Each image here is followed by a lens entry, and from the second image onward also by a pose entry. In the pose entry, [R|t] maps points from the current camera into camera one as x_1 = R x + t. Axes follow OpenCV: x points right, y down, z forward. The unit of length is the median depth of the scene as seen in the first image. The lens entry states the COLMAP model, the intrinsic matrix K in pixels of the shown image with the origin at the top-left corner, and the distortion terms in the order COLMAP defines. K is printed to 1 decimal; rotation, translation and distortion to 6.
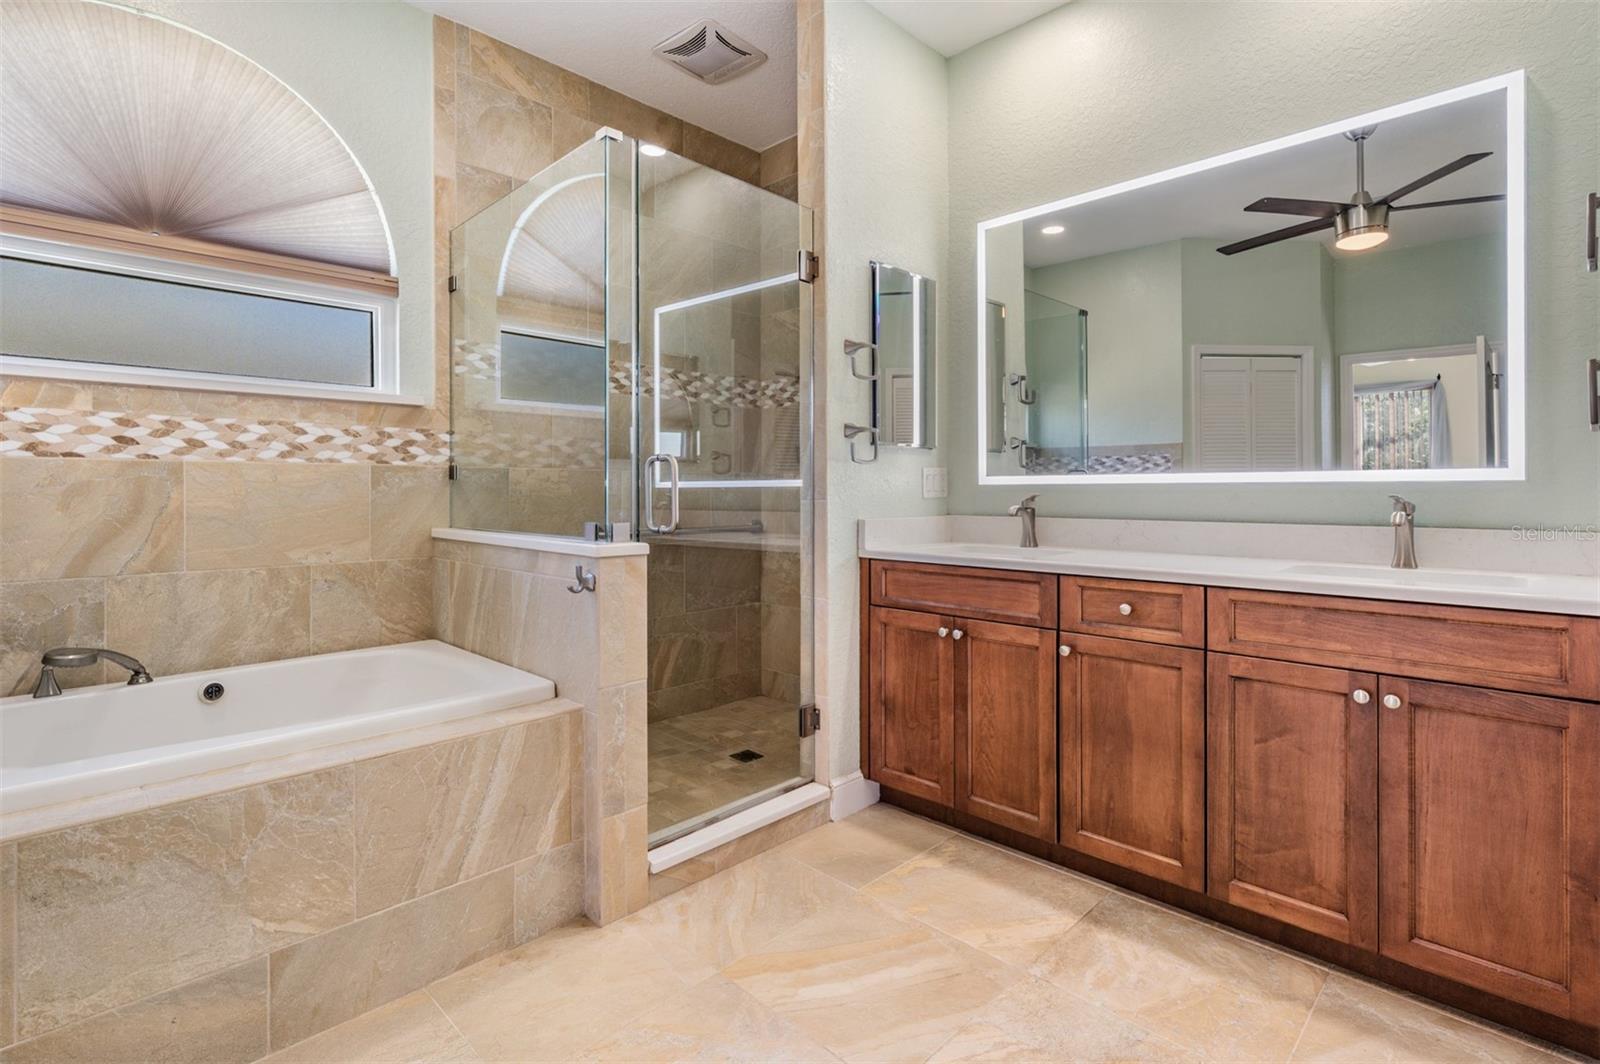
lens RADIAL K [[775.7, 0, 764.1], [0, 775.7, 490.4], [0, 0, 1]] dist [0.000146, 0.000004]
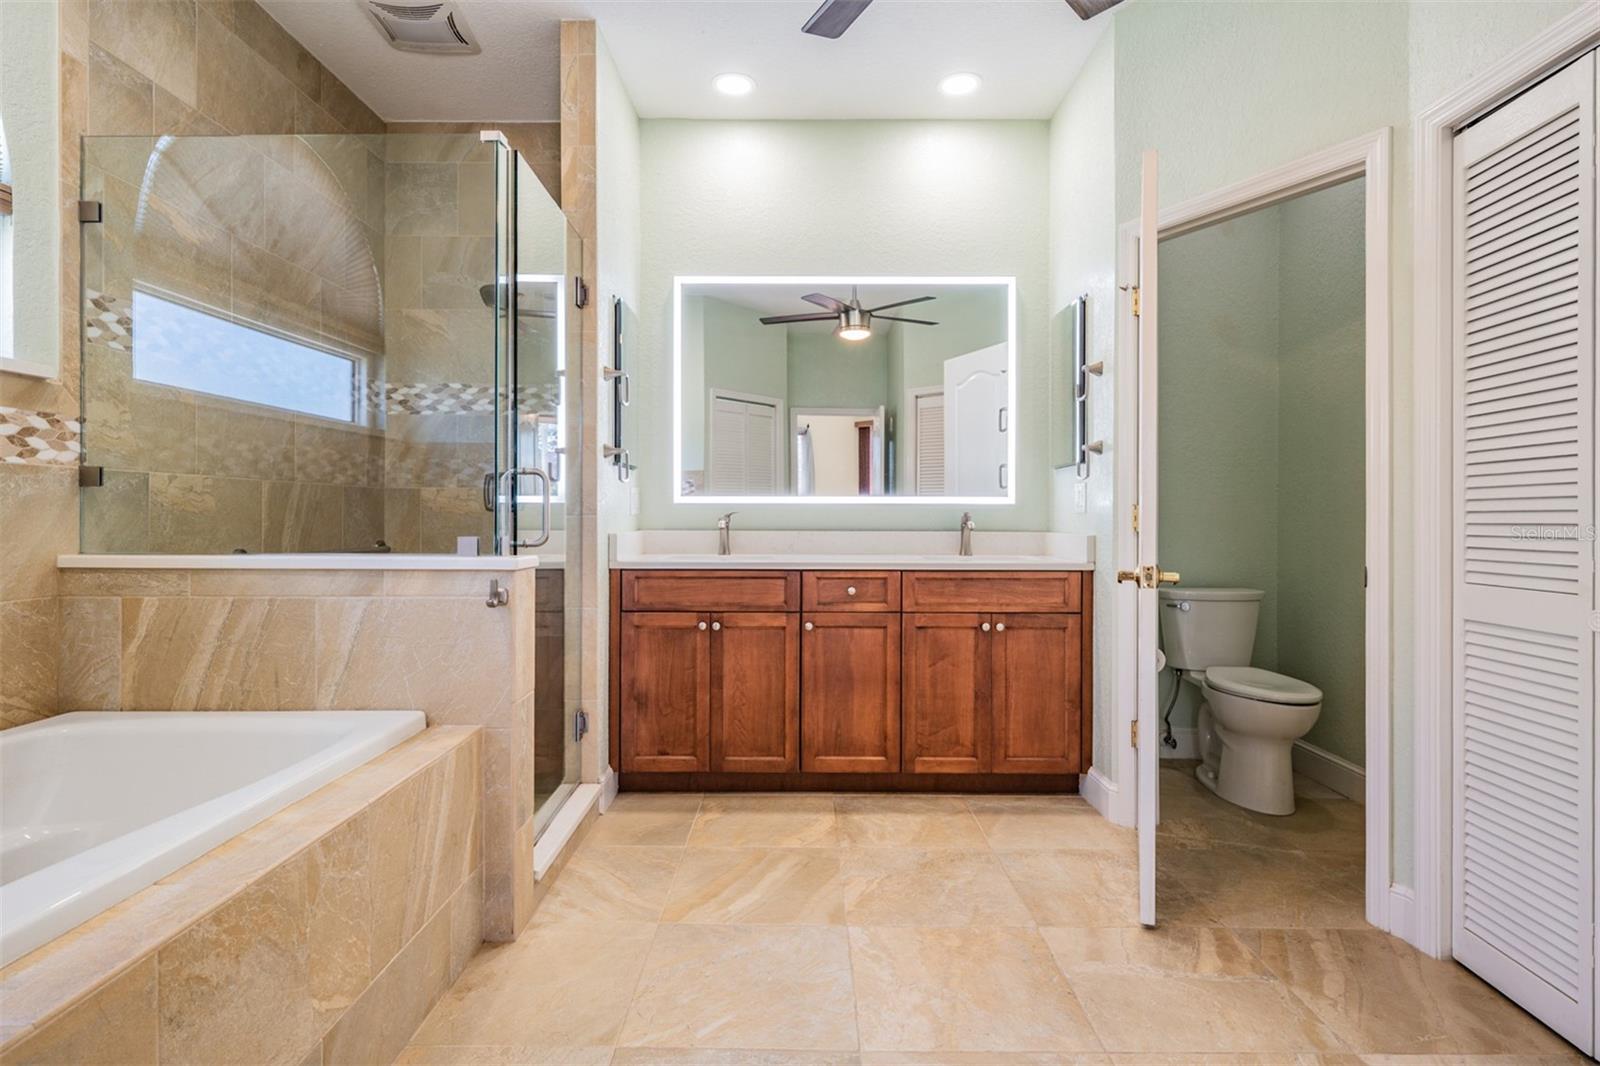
lens RADIAL K [[811.2, 0, 841.0], [0, 811.2, 513.7], [0, 0, 1]] dist [0.000302, -0.000077]
pose [[0.695219, 0.003179, 0.718791, -0.536961], [-0.004249, 0.999991, -0.000313, 0.010027], [-0.718786, -0.002836, 0.695226, -0.019224]]
